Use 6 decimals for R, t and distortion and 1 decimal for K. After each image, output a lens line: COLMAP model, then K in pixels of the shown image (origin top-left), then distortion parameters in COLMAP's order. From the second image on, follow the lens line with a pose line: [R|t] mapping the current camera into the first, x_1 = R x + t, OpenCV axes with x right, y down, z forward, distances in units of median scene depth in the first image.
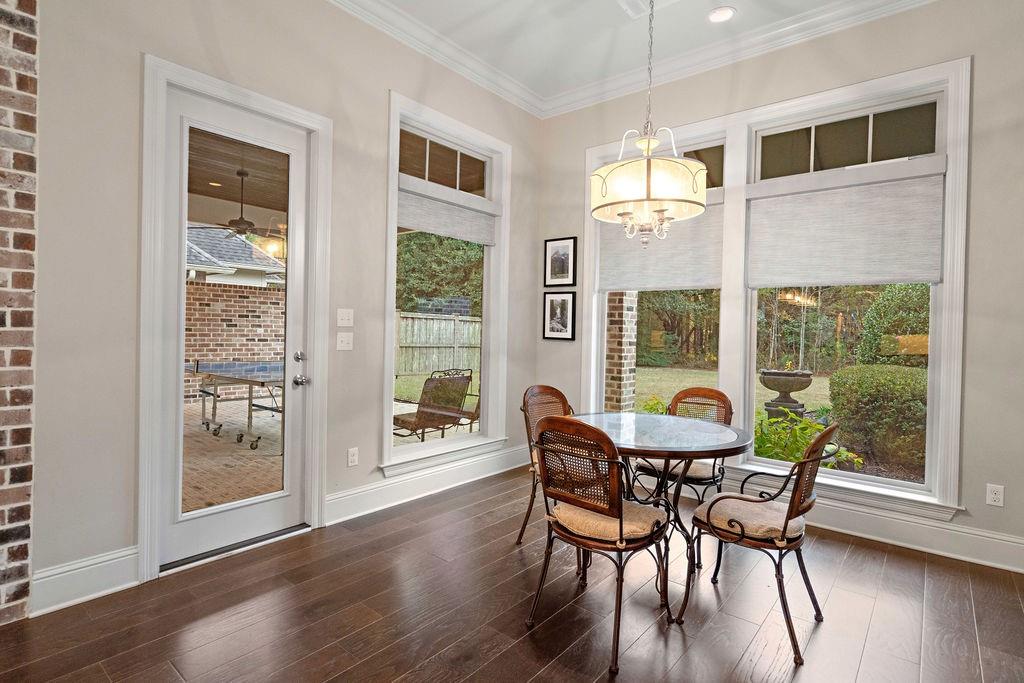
lens RADIAL K [[510.9, 0, 515.0], [0, 510.9, 329.8], [0, 0, 1]] dist [-0.002372, 0.000039]
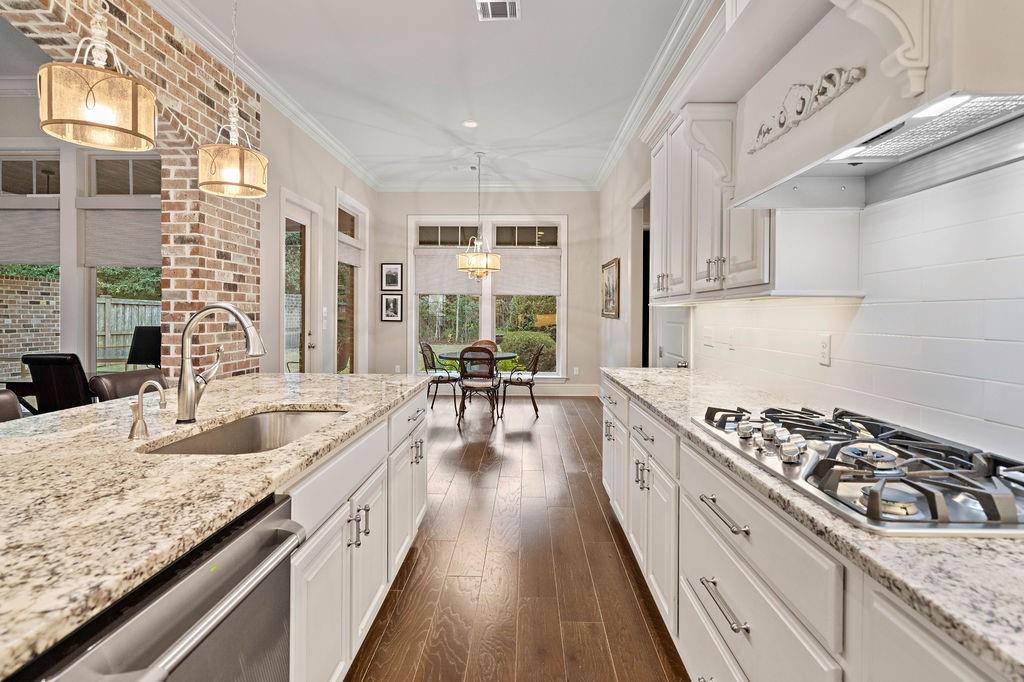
lens RADIAL K [[498.0, 0, 509.6], [0, 498.0, 313.1], [0, 0, 1]] dist [-0.001857, -0.000099]
pose [[0.790271, -0.016164, 0.612545, -0.666596], [0.012972, 0.999869, 0.009649, -0.020840], [-0.612621, 0.000320, 0.790377, -0.616641]]
